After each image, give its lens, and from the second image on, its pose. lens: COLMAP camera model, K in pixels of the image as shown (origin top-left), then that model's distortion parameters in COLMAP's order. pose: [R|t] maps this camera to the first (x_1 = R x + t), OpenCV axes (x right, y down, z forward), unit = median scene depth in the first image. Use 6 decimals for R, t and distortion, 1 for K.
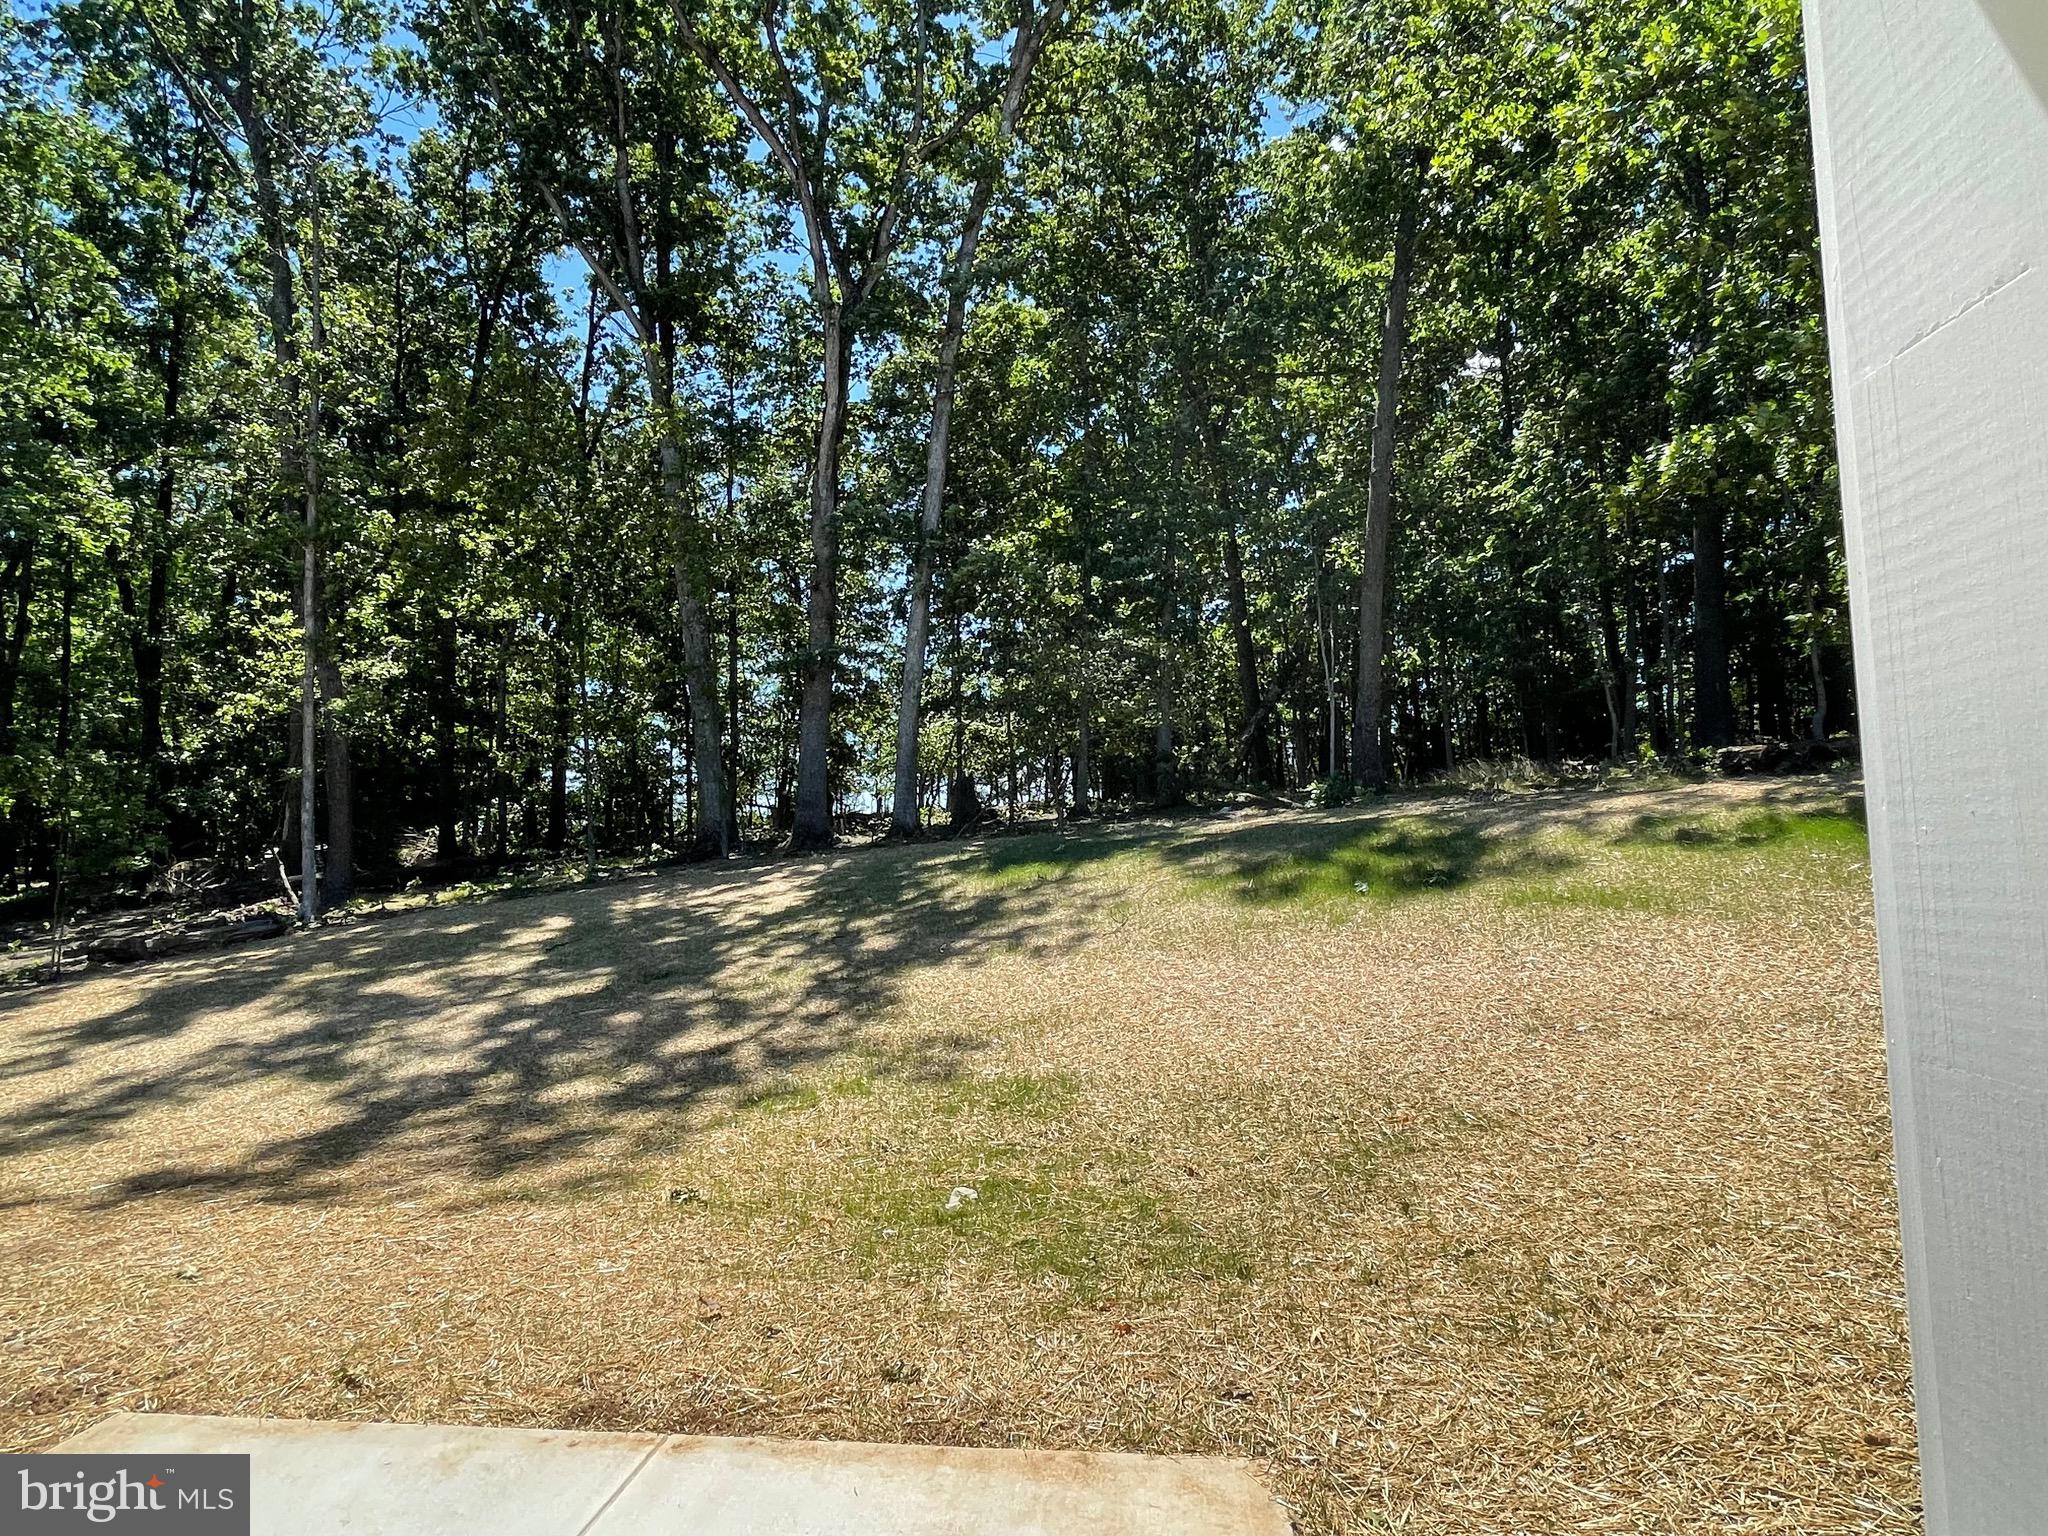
lens RADIAL K [[1136.9, 0, 1024.0], [0, 1136.9, 768.0], [0, 0, 1]] dist [0.013647, 0.000224]
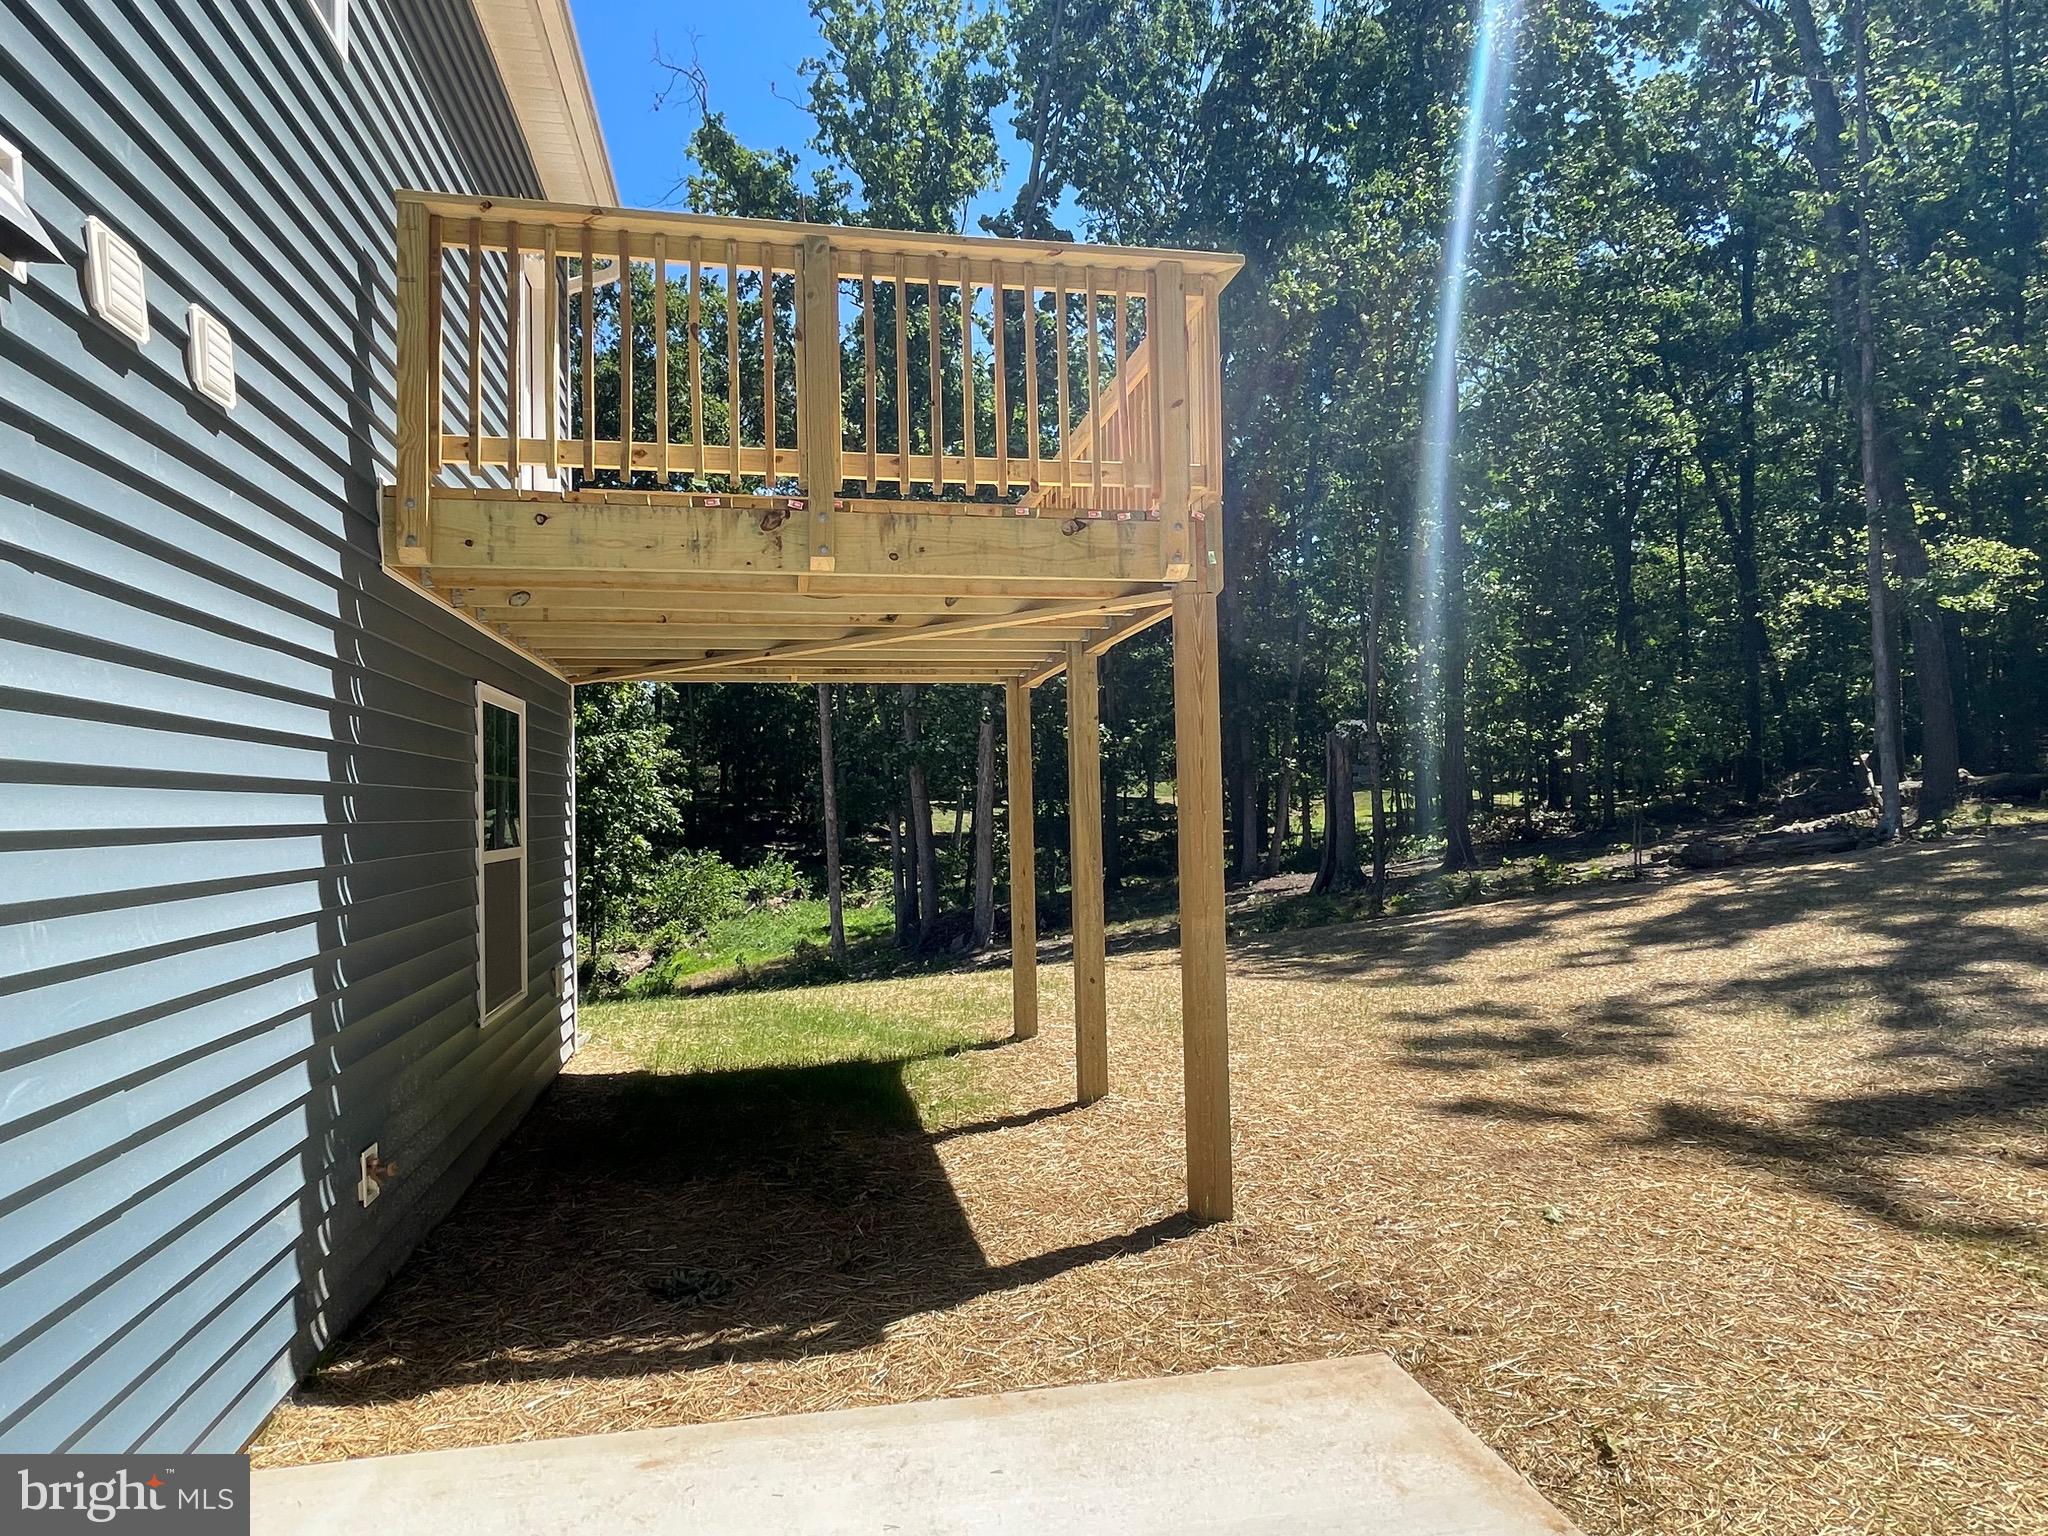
lens RADIAL K [[1136.9, 0, 1024.0], [0, 1136.9, 768.0], [0, 0, 1]] dist [0.013647, 0.000224]
pose [[0.308775, -0.028069, -0.950721, 0.002245], [0.100024, 0.994980, 0.003110, 0.021387], [0.945861, -0.096055, 0.310032, 0.164947]]
